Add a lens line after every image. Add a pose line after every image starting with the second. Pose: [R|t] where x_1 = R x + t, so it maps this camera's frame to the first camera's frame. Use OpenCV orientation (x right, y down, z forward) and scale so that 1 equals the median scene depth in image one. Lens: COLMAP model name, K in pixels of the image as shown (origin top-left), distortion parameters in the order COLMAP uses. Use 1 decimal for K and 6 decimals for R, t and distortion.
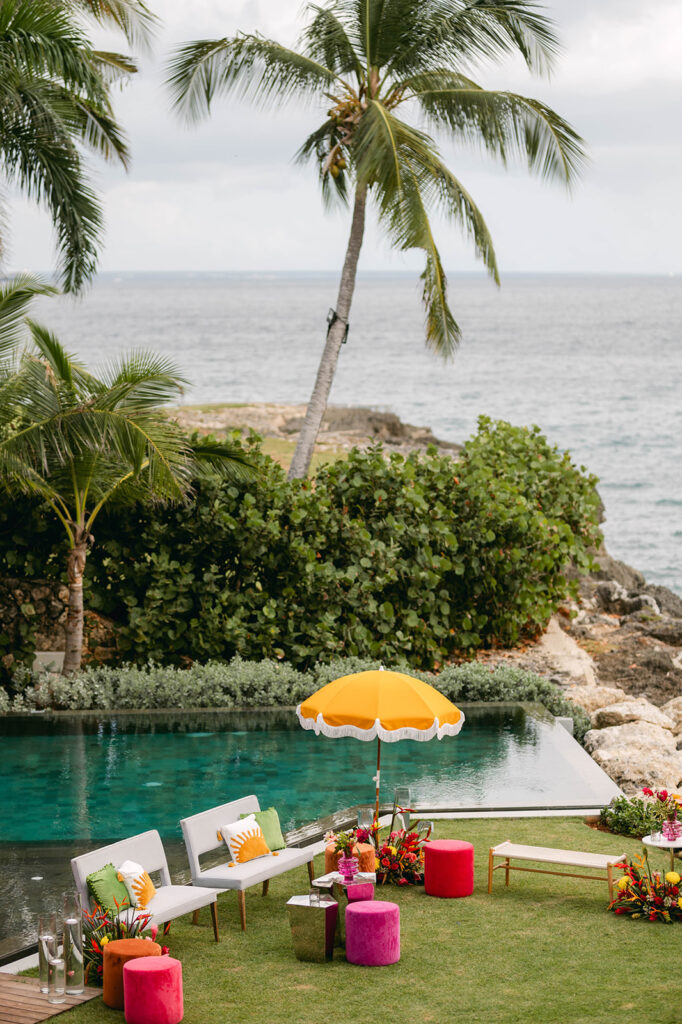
lens RADIAL K [[2770.1, 0, 341.0], [0, 2770.1, 512.0], [0, 0, 1]] dist [0.170963, 1.029548]
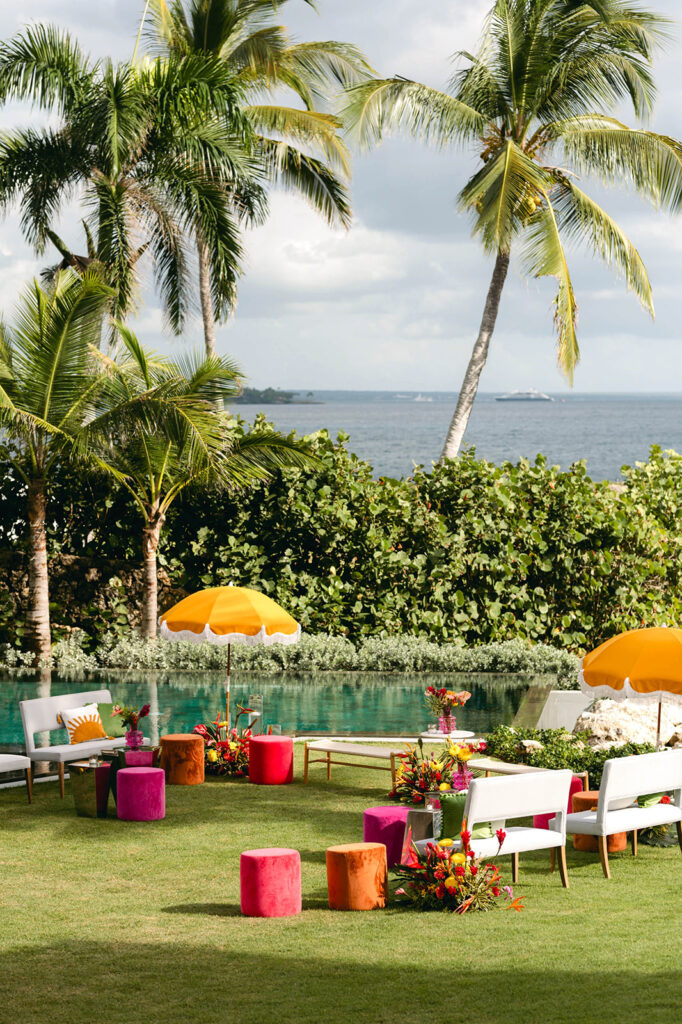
lens RADIAL K [[2770.1, 0, 341.0], [0, 2770.1, 512.0], [0, 0, 1]] dist [0.170963, 1.029548]
pose [[0.961614, 0.004951, -0.274361, 0.279698], [-0.023400, 0.997675, -0.064012, 0.075428], [0.273406, 0.067975, 0.959494, -0.048082]]
